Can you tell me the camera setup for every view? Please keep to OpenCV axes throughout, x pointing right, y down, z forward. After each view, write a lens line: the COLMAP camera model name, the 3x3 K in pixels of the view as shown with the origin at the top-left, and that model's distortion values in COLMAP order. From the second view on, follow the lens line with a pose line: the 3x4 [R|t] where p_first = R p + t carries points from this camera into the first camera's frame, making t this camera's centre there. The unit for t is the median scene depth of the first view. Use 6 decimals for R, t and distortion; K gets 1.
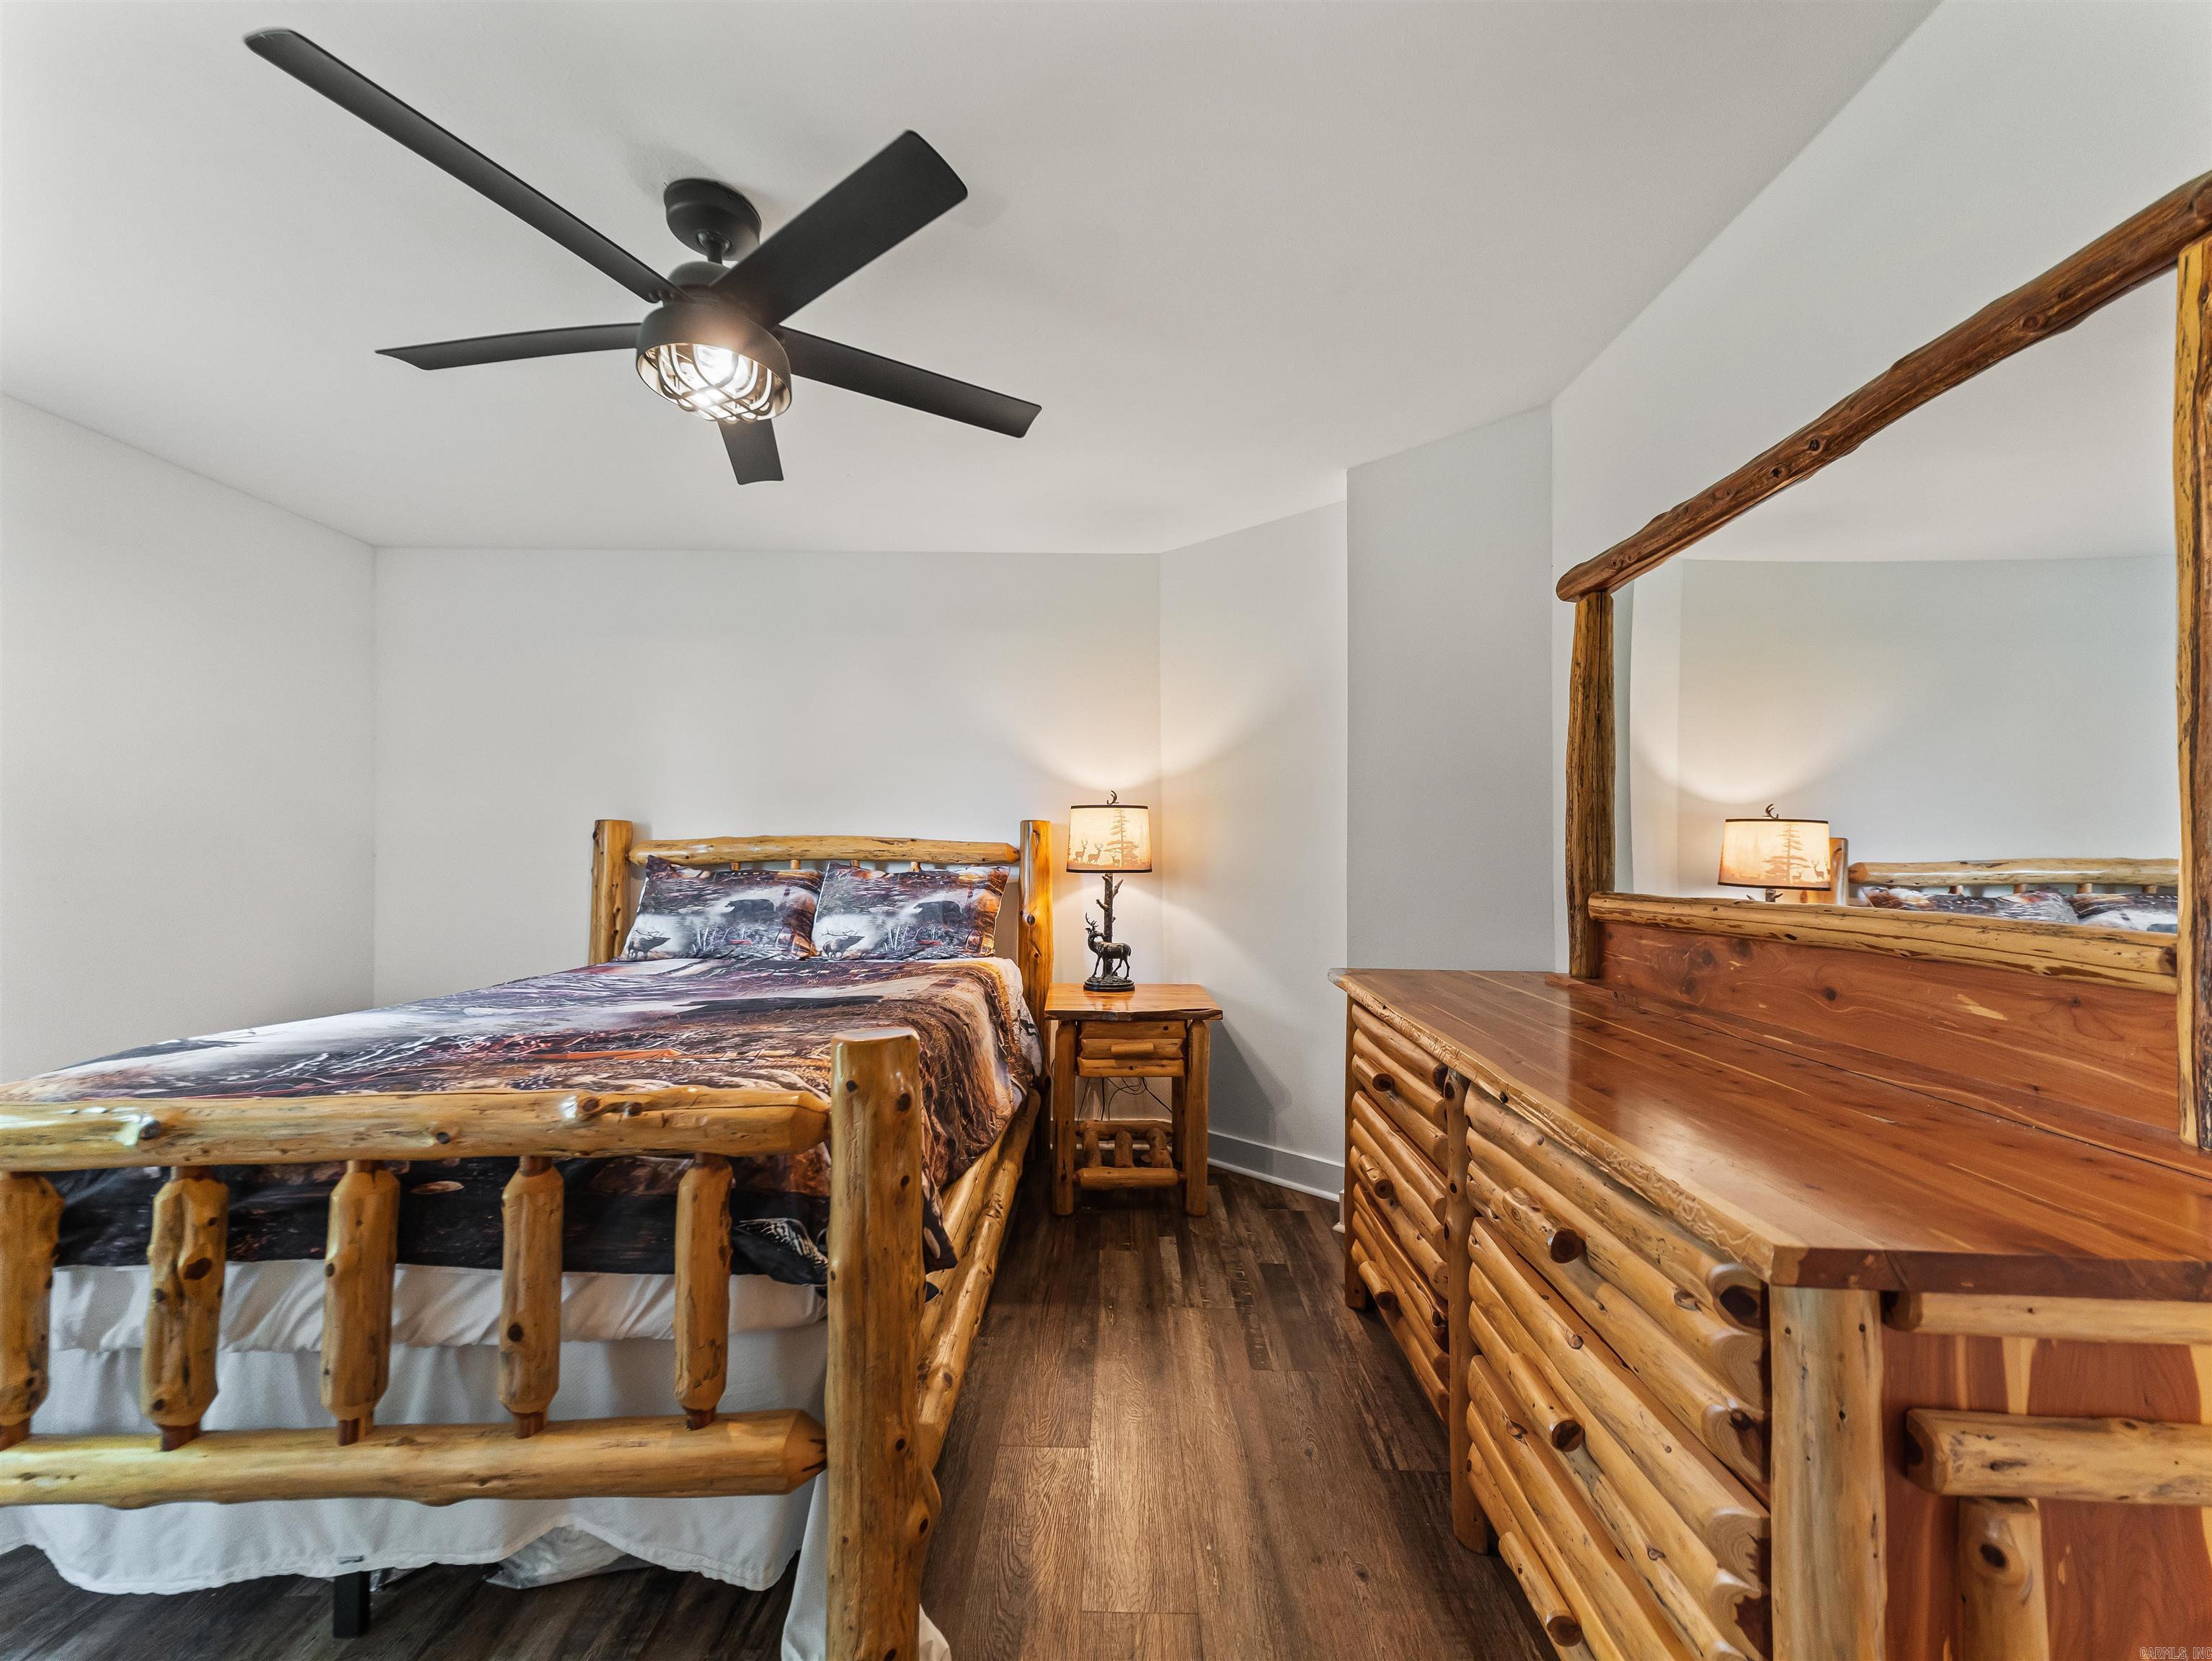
lens RADIAL K [[855.9, 0, 1116.5], [0, 855.9, 819.2], [0, 0, 1]] dist [0.023890, -0.006565]
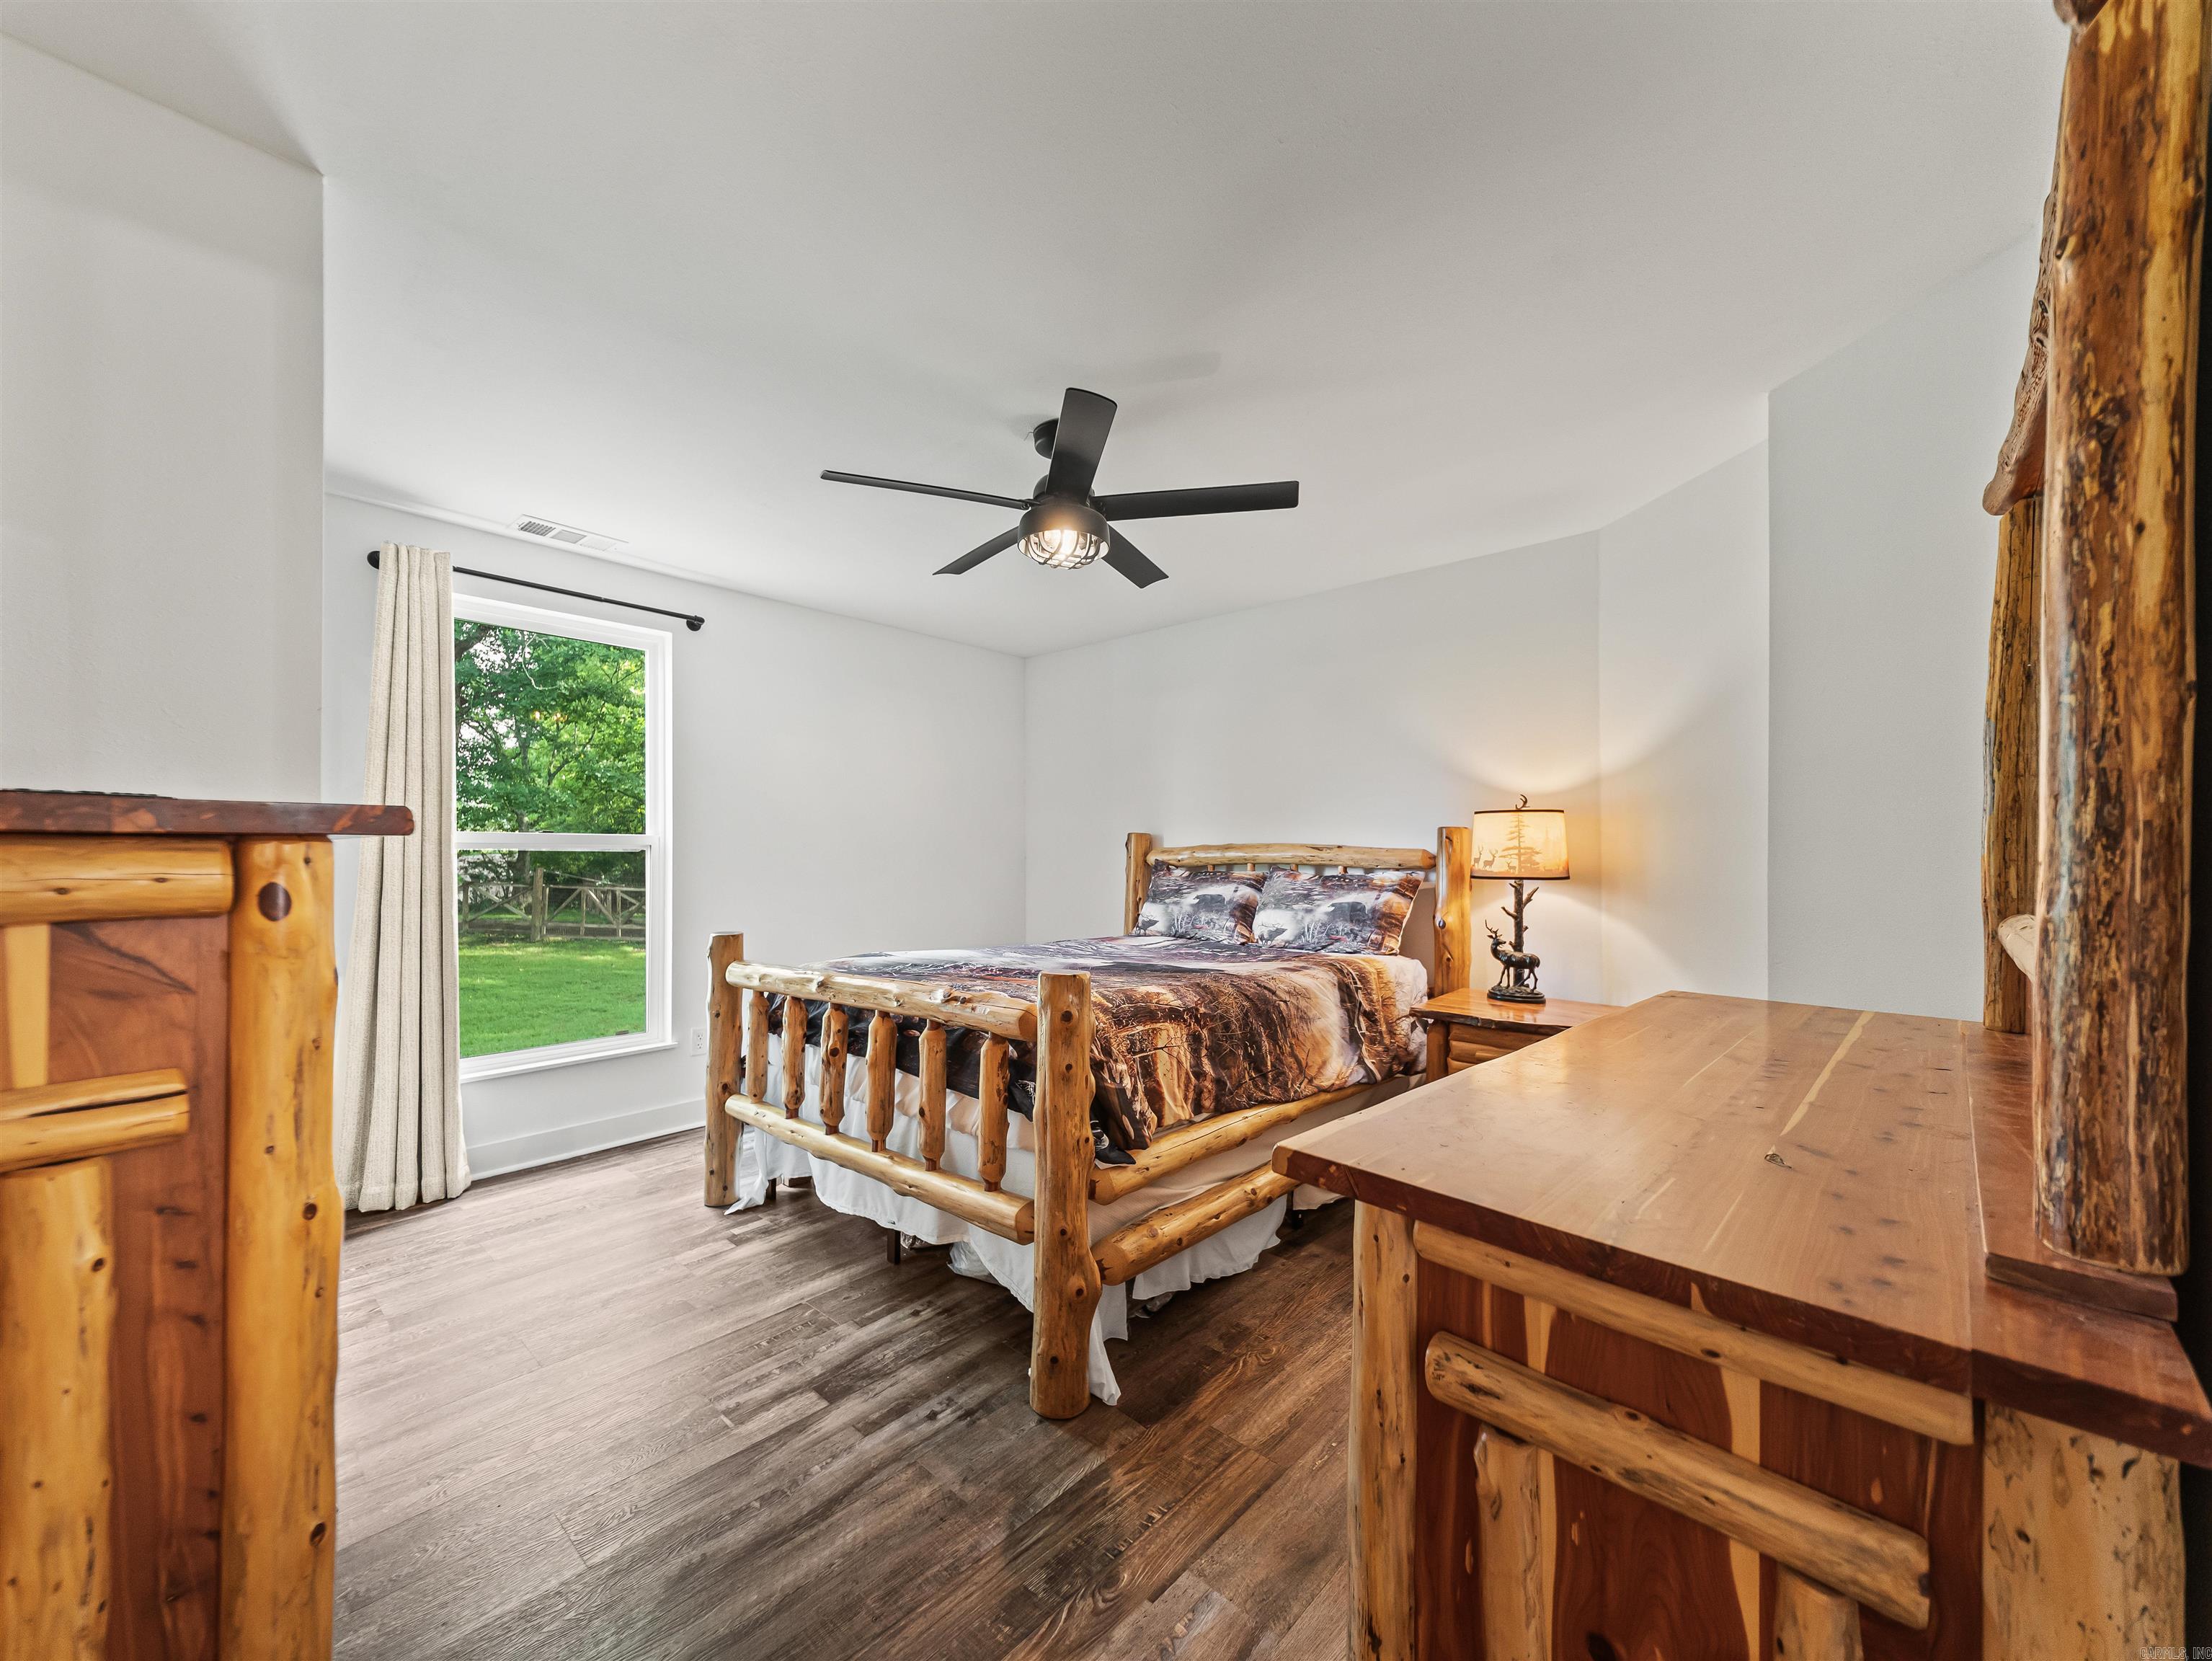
lens RADIAL K [[860.1, 0, 1109.9], [0, 860.1, 823.5], [0, 0, 1]] dist [0.034985, -0.014305]
pose [[0.742037, -0.022098, -0.669994, 0.319936], [0.020371, 0.999738, -0.010412, -0.000353], [0.670049, -0.005922, 0.742293, -0.037944]]
